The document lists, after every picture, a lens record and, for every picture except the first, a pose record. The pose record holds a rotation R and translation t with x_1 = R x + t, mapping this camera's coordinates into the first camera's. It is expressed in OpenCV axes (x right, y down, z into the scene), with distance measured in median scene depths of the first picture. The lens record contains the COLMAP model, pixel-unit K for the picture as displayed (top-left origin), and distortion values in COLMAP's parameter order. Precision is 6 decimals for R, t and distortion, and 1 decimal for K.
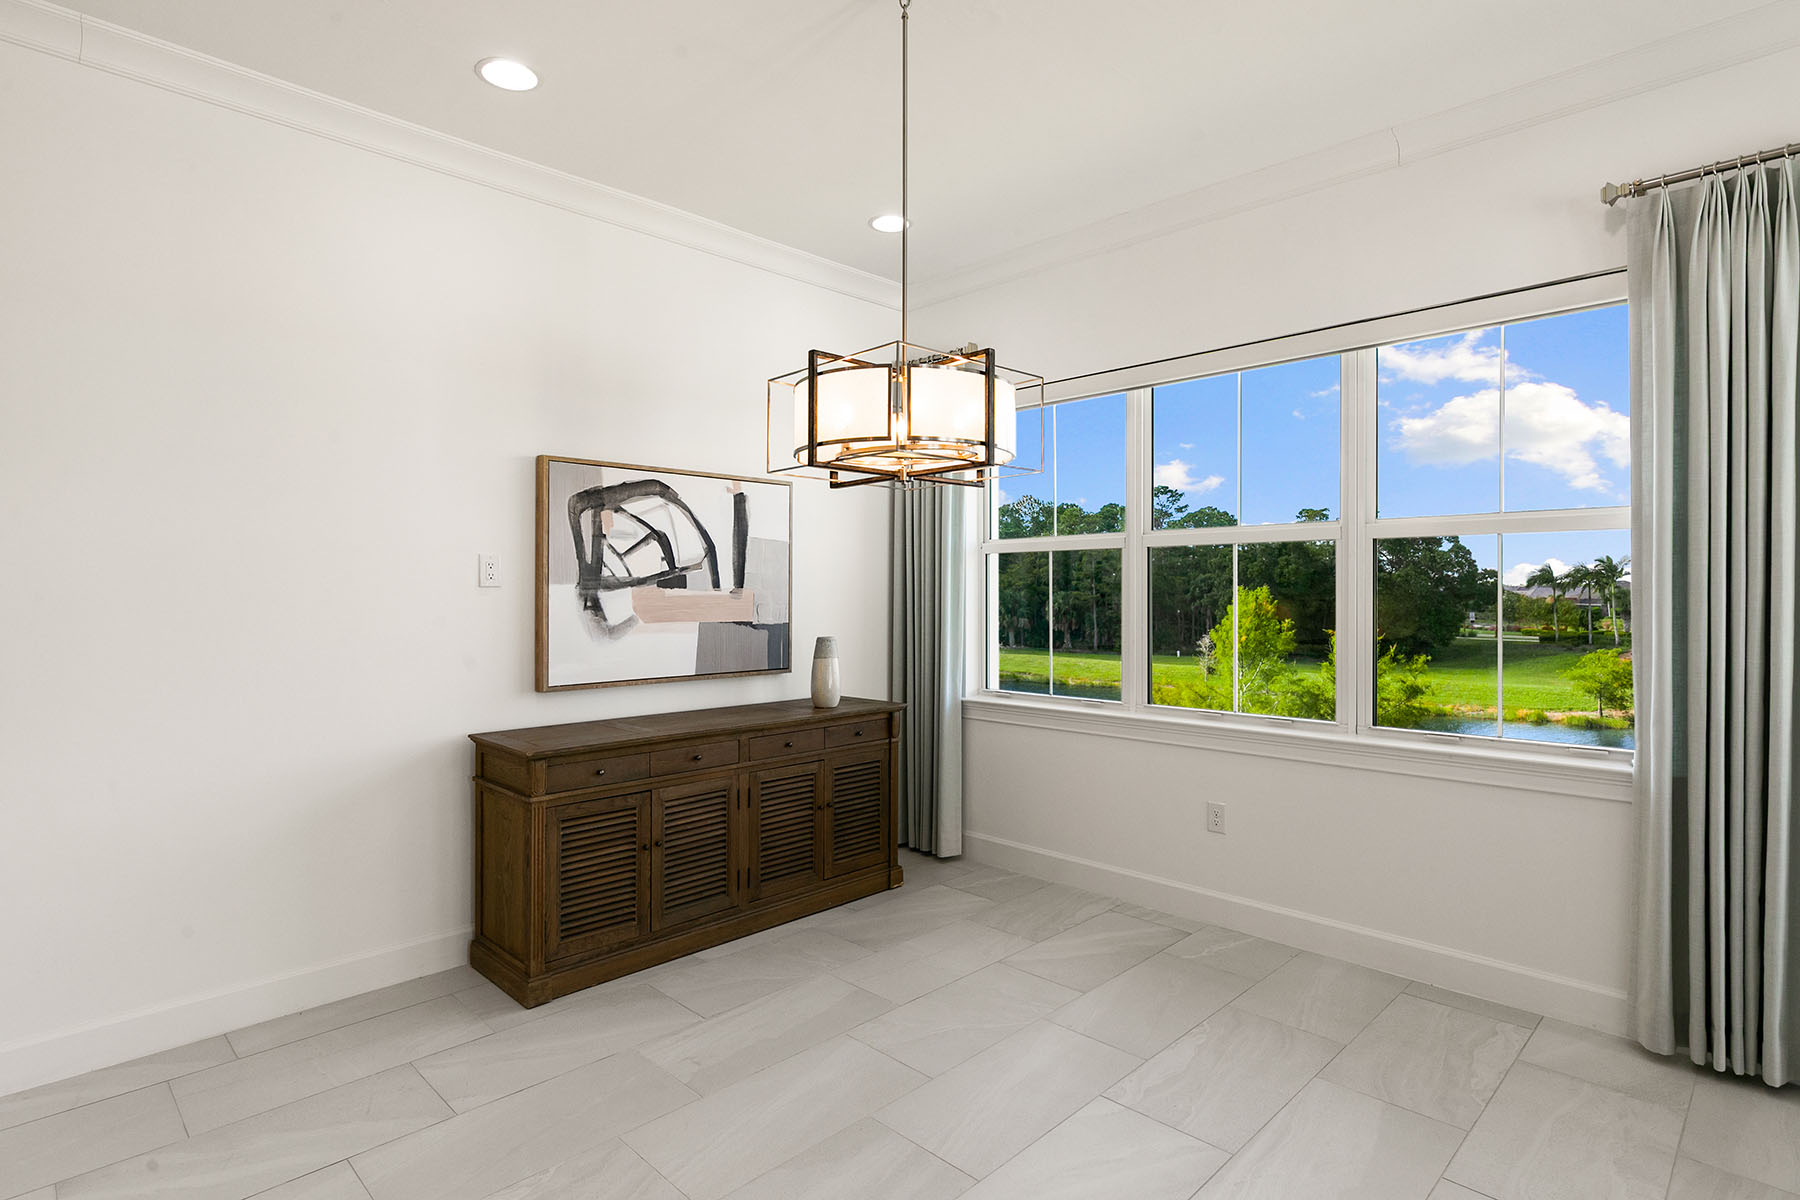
lens RADIAL K [[905.1, 0, 903.6], [0, 905.1, 599.0], [0, 0, 1]] dist [-0.003273, 0.000629]
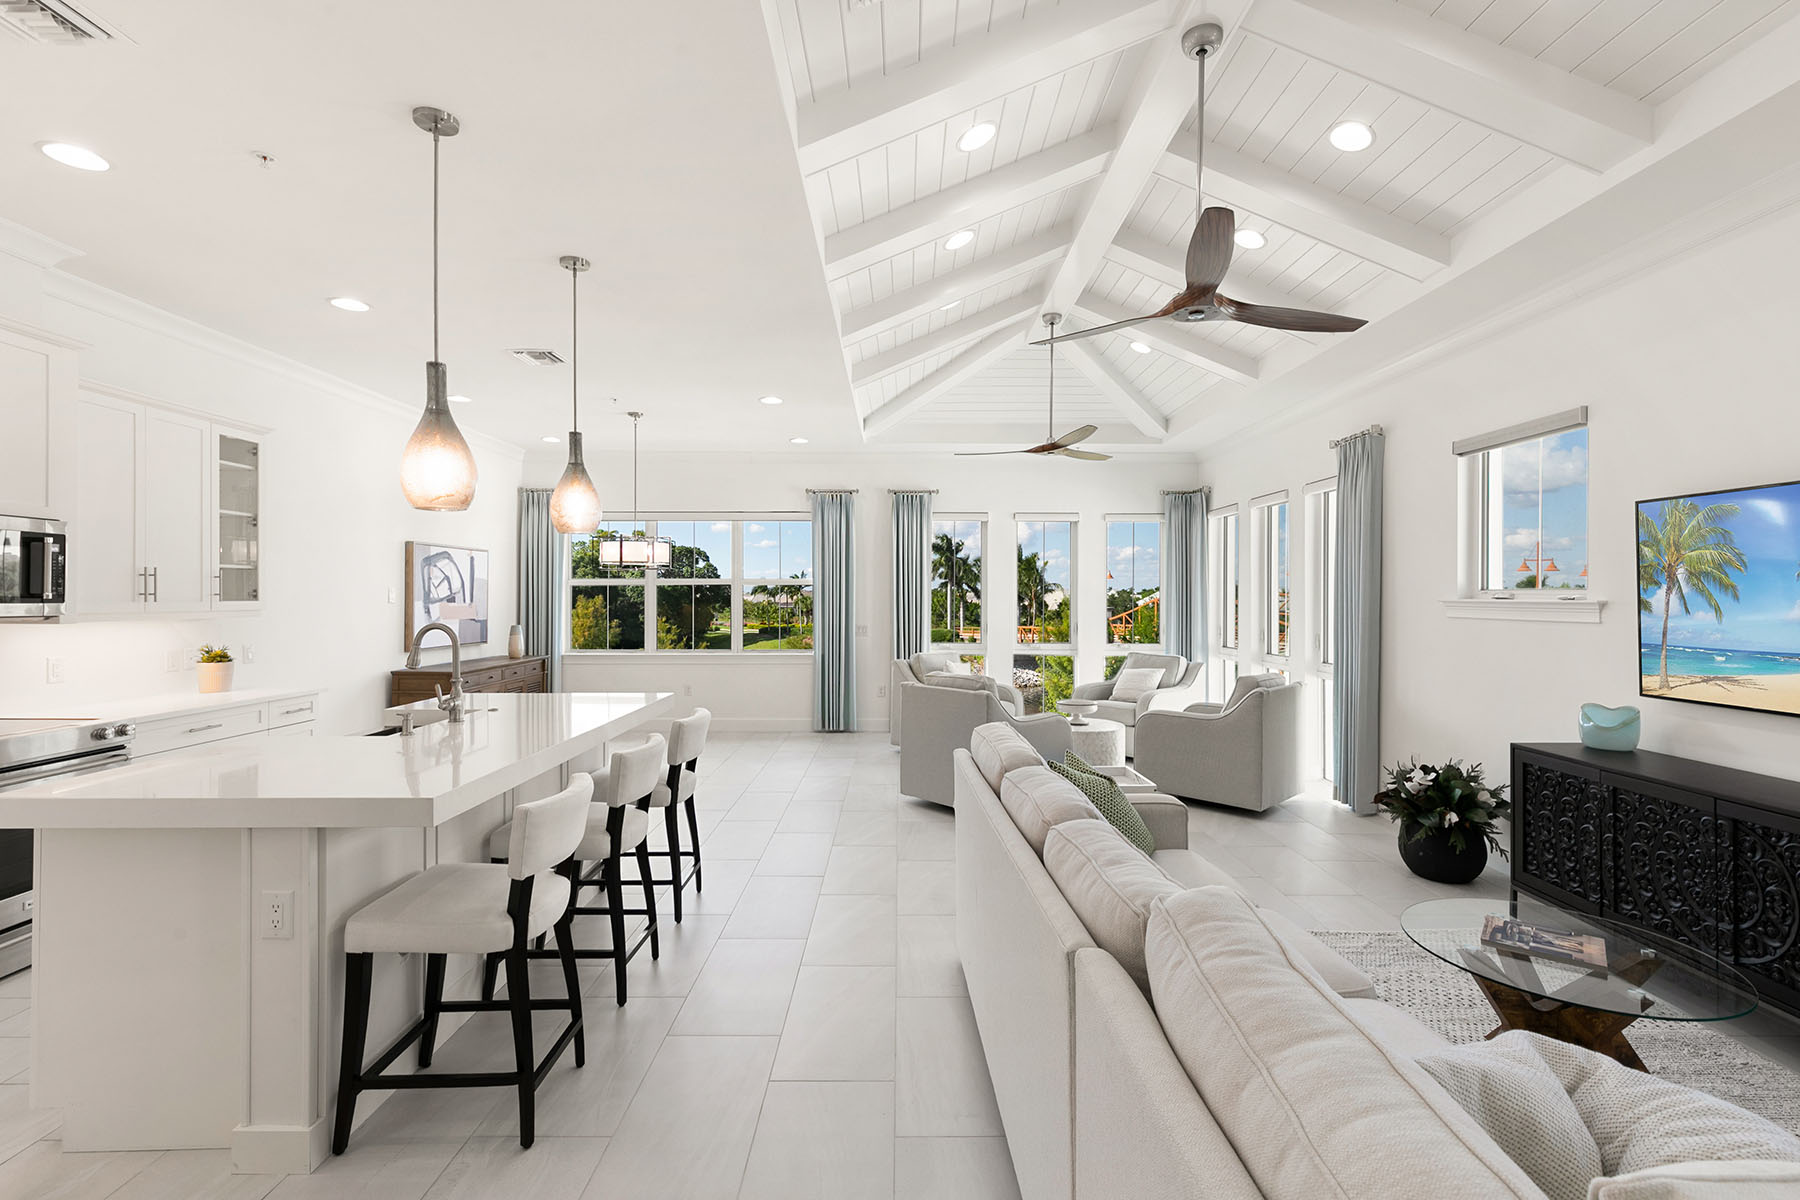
lens RADIAL K [[803.4, 0, 912.5], [0, 803.4, 592.7], [0, 0, 1]] dist [0.011813, -0.002160]
pose [[0.693000, 0.004752, 0.720922, -0.919337], [0.004845, 0.999925, -0.011249, -0.009862], [-0.720921, 0.011288, 0.692925, -1.129557]]
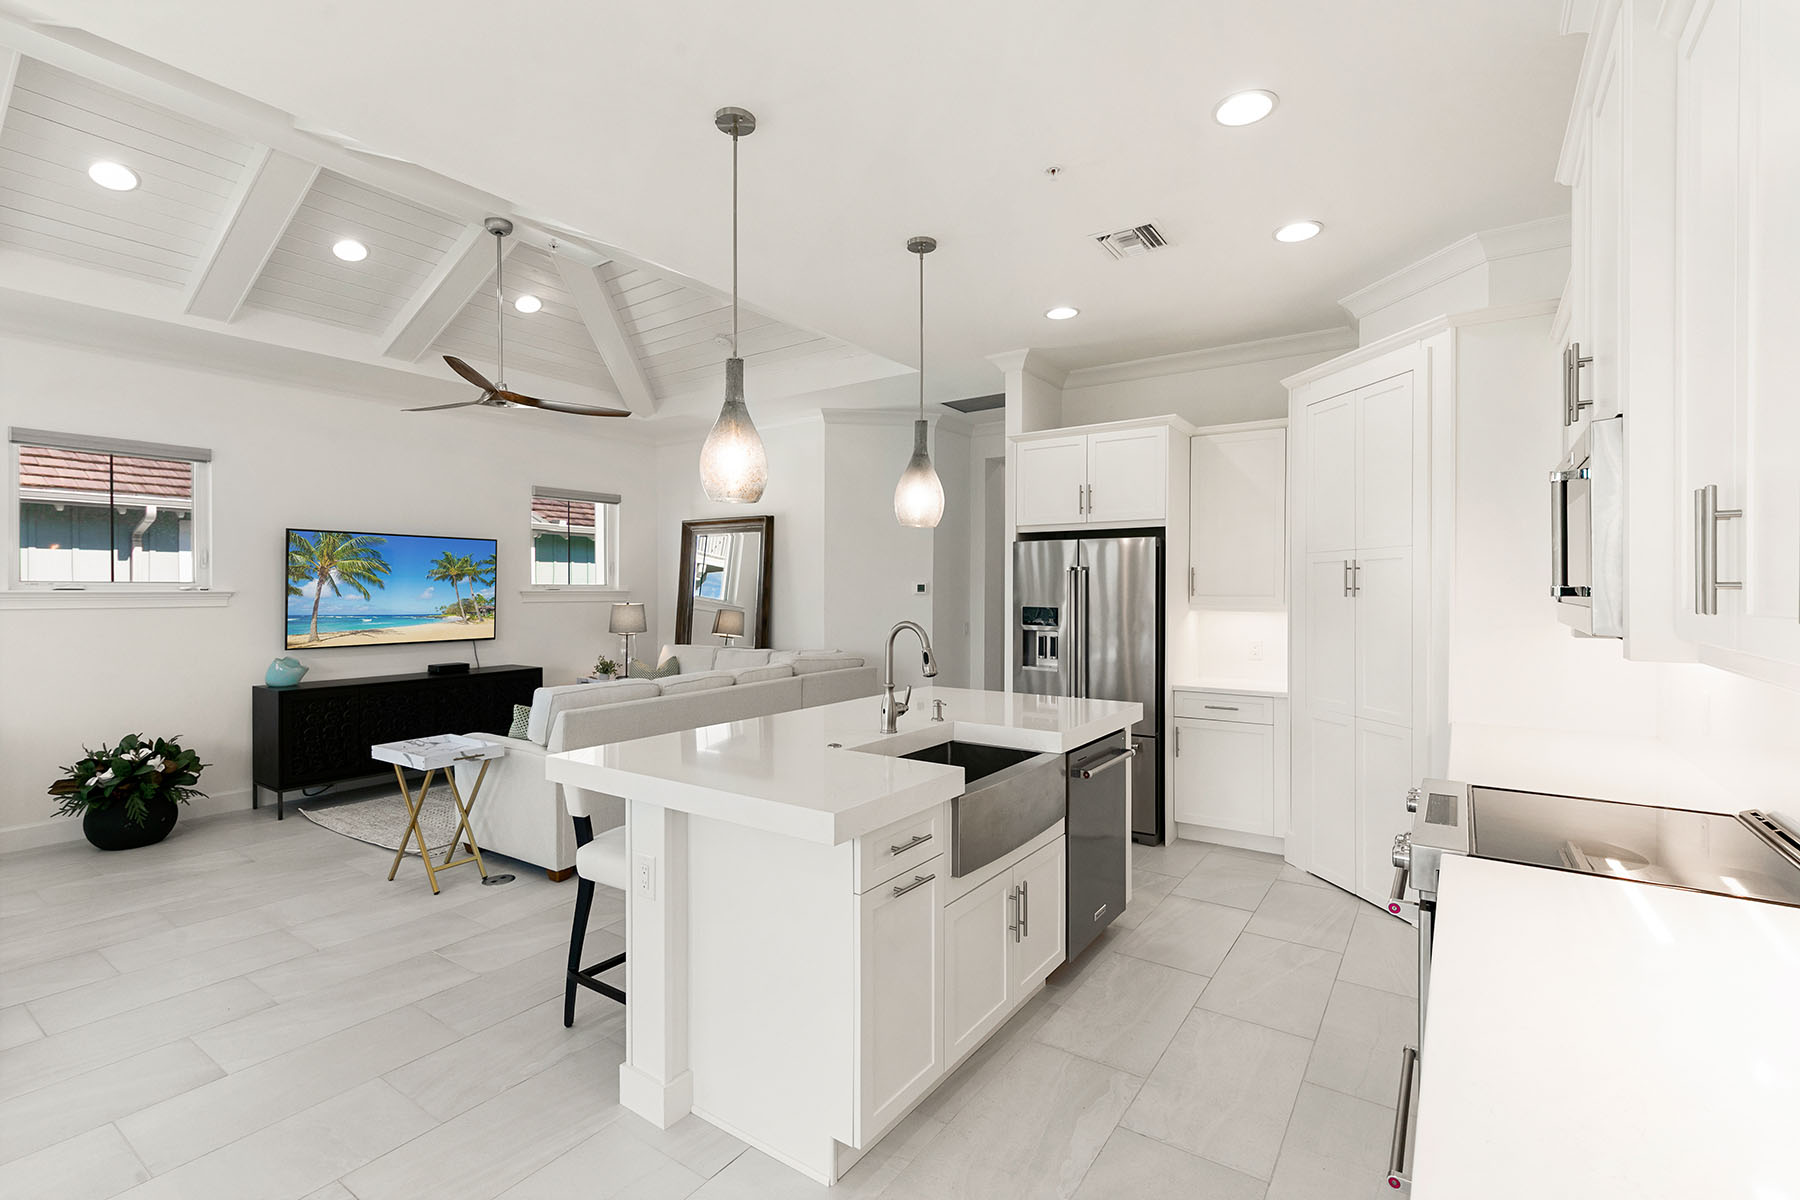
lens RADIAL K [[803.4, 0, 902.9], [0, 803.4, 596.3], [0, 0, 1]] dist [0.011813, -0.002160]
pose [[-0.984077, -0.001570, -0.177735, -0.477892], [-0.004681, 0.999843, 0.017087, -0.024756], [0.177680, 0.017647, -0.983930, 0.643904]]
